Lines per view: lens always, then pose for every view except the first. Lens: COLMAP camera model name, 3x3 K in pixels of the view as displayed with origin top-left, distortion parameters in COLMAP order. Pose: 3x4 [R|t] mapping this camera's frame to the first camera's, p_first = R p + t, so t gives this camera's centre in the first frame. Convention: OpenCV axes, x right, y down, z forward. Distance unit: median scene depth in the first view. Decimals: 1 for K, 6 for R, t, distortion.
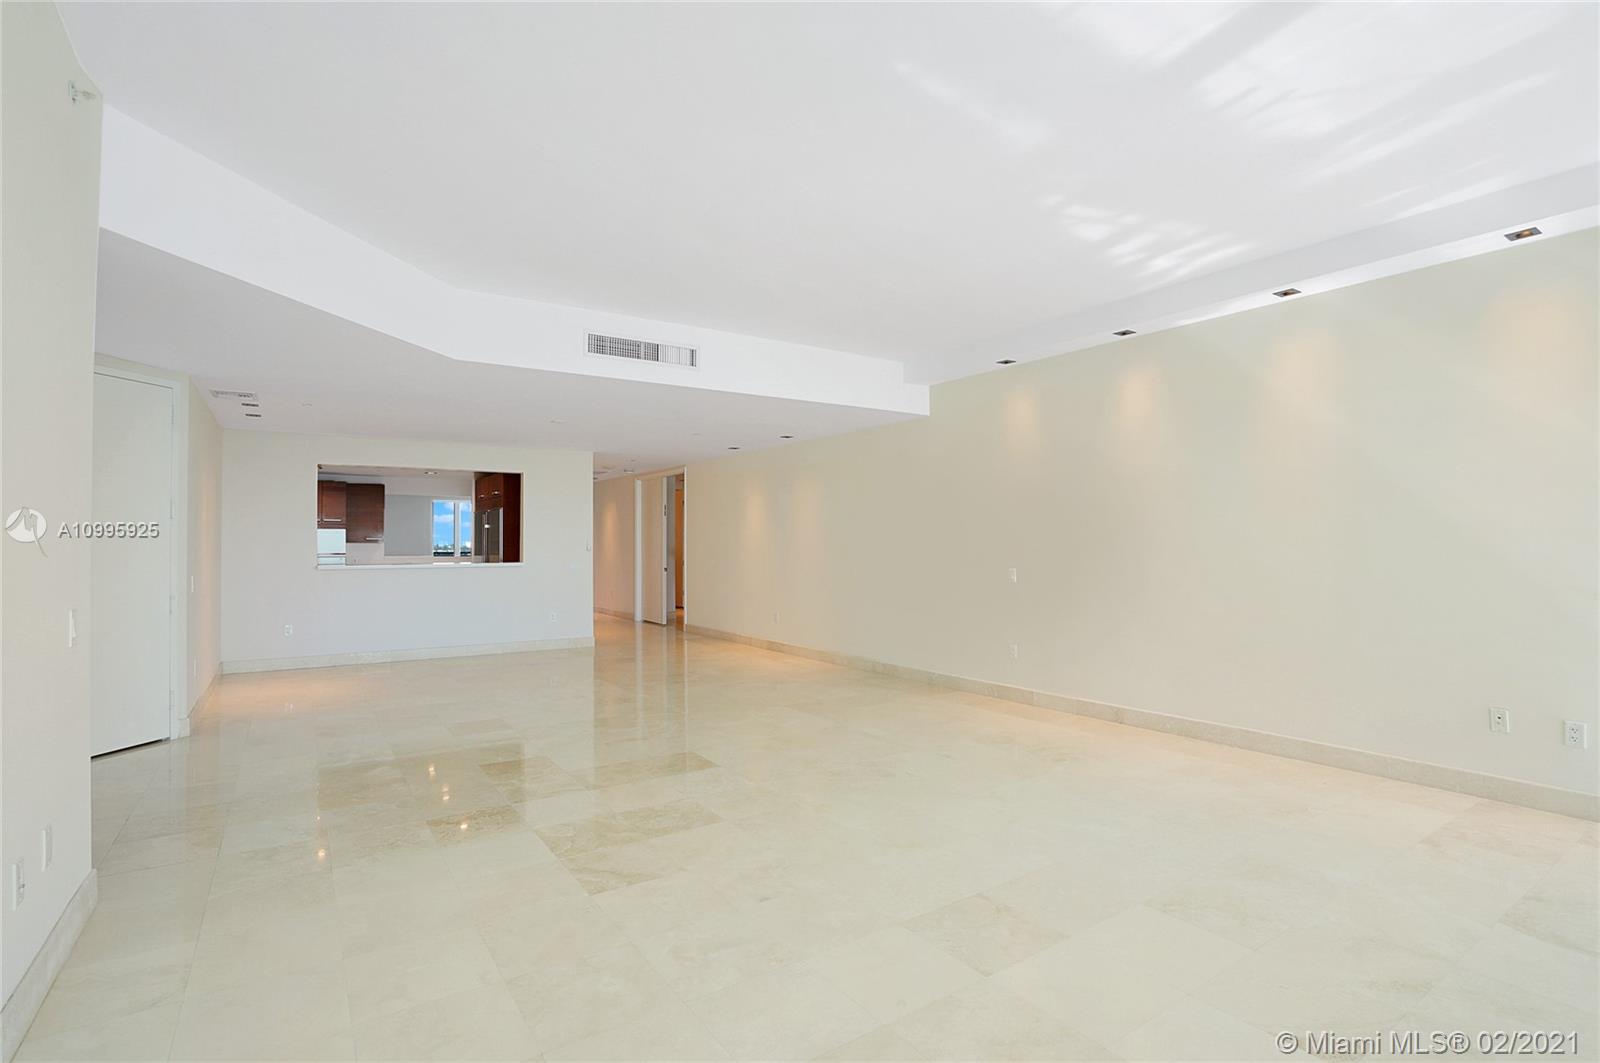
lens RADIAL K [[753.4, 0, 818.4], [0, 753.4, 535.8], [0, 0, 1]] dist [-0.047386, 0.020281]
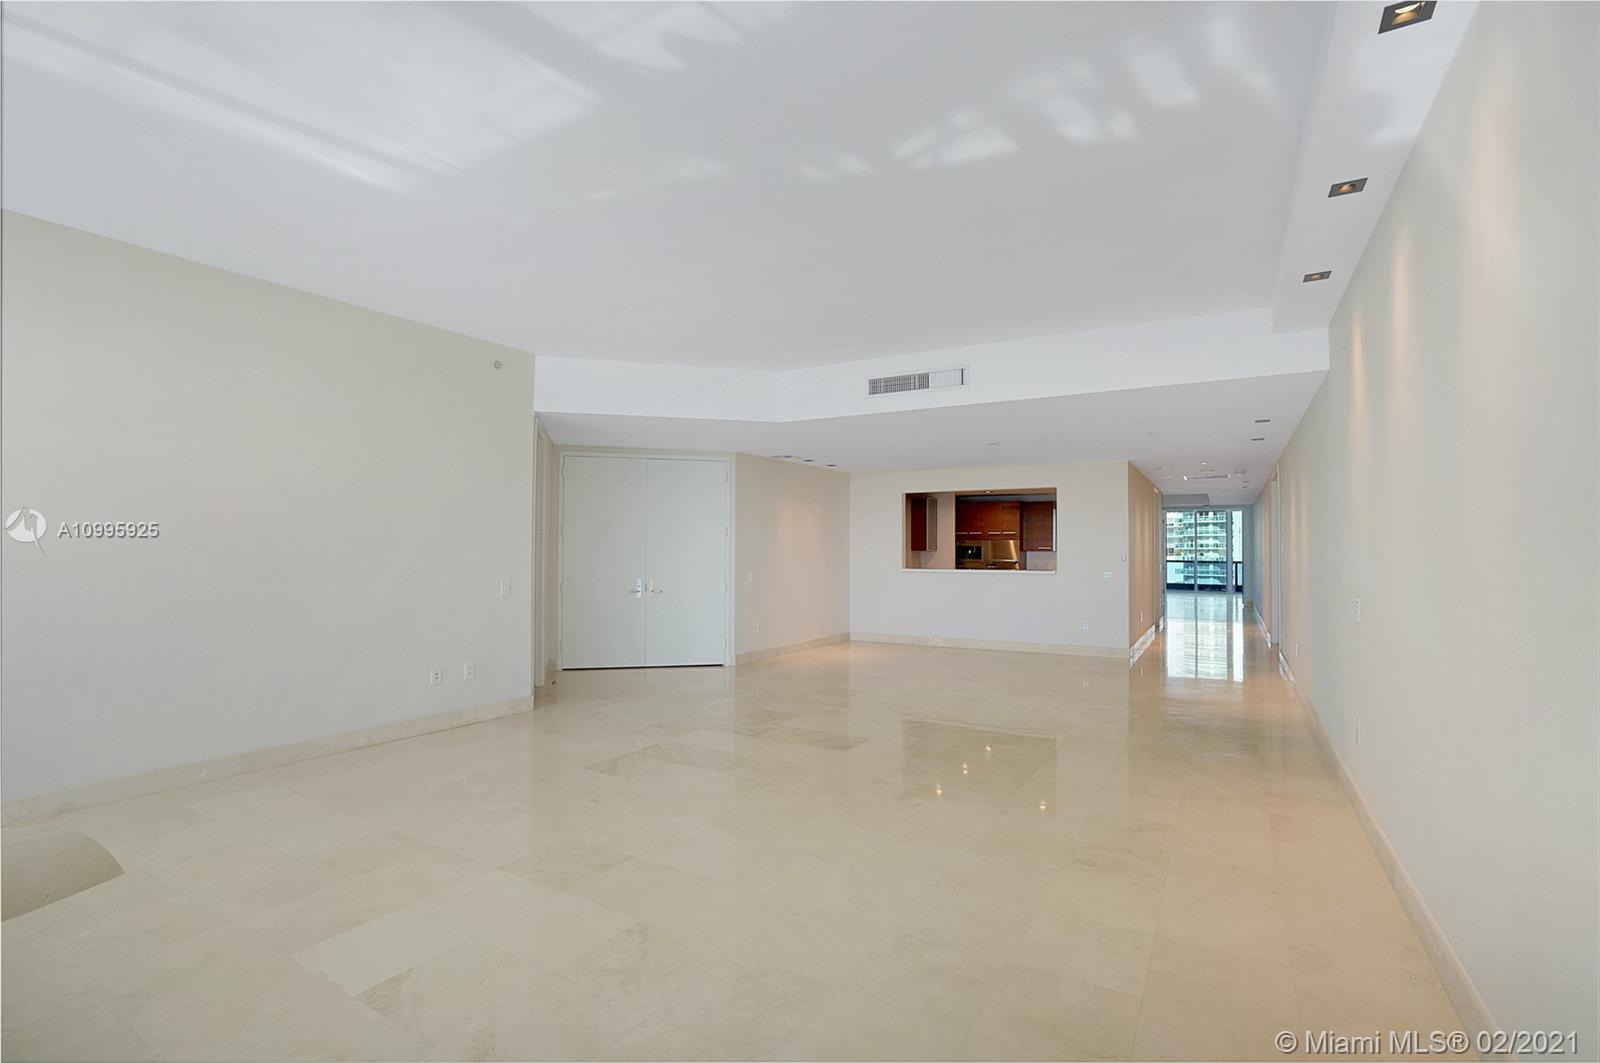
lens RADIAL K [[740.9, 0, 800.7], [0, 740.9, 536.0], [0, 0, 1]] dist [-0.048534, 0.018011]
pose [[0.430941, -0.012782, -0.902290, 0.750114], [0.002048, 0.999911, -0.013187, -0.002593], [0.902378, 0.003835, 0.430929, 0.405715]]
